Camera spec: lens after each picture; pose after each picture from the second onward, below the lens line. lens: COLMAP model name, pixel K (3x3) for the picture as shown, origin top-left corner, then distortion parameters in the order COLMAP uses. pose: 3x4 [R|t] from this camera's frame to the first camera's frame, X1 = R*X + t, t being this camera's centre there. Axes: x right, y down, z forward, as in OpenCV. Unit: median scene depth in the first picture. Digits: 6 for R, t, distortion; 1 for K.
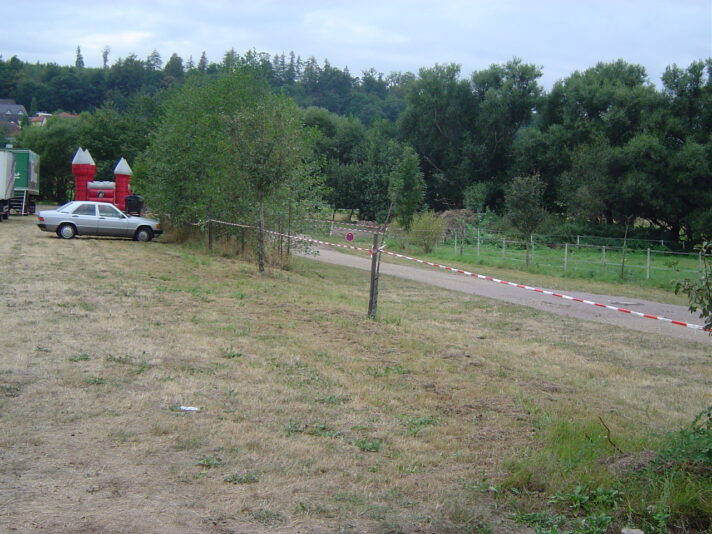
lens RADIAL K [[1099.3, 0, 355.1], [0, 1099.3, 266.4], [0, 0, 1]] dist [-0.085925, 0.000000]
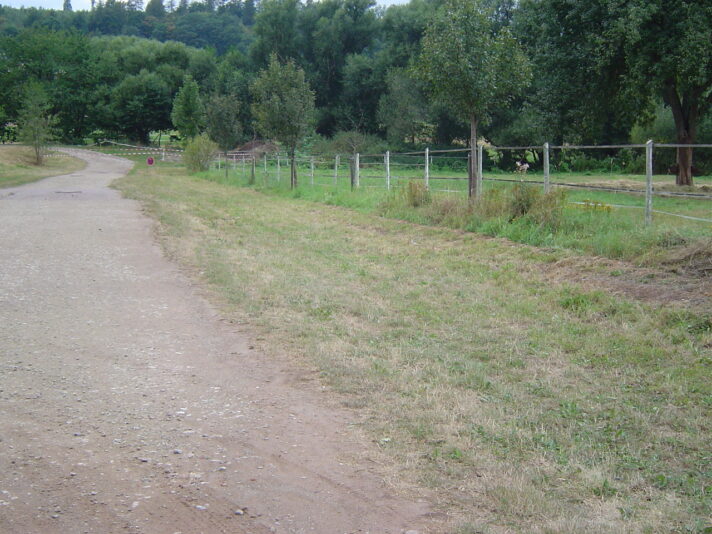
lens RADIAL K [[1099.3, 0, 359.5], [0, 1099.3, 265.6], [0, 0, 1]] dist [-0.085925, 0.000000]
pose [[0.999513, -0.026346, -0.016701, 0.158717], [0.027255, 0.998015, 0.056780, 0.014568], [0.015172, -0.057208, 0.998247, -0.053768]]
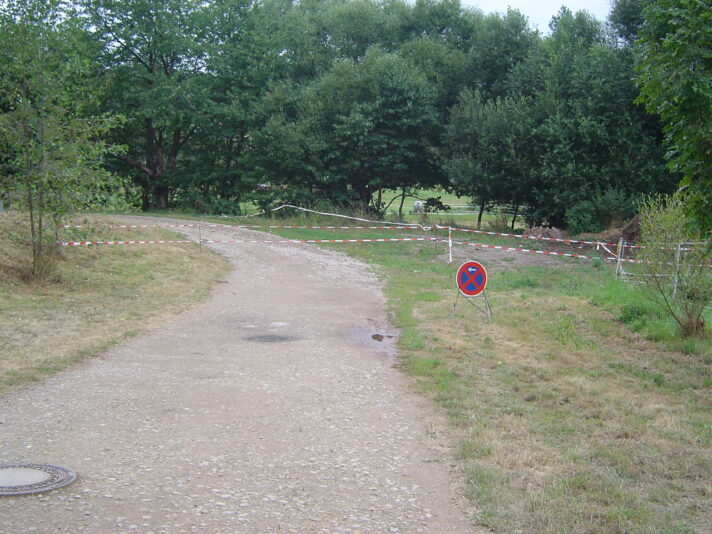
lens RADIAL K [[1099.3, 0, 354.2], [0, 1099.3, 264.6], [0, 0, 1]] dist [-0.085925, 0.000000]
pose [[0.984431, -0.010703, -0.175446, 0.011642], [0.007438, 0.999787, -0.019257, -0.018209], [0.175615, 0.017653, 0.984301, 0.542564]]
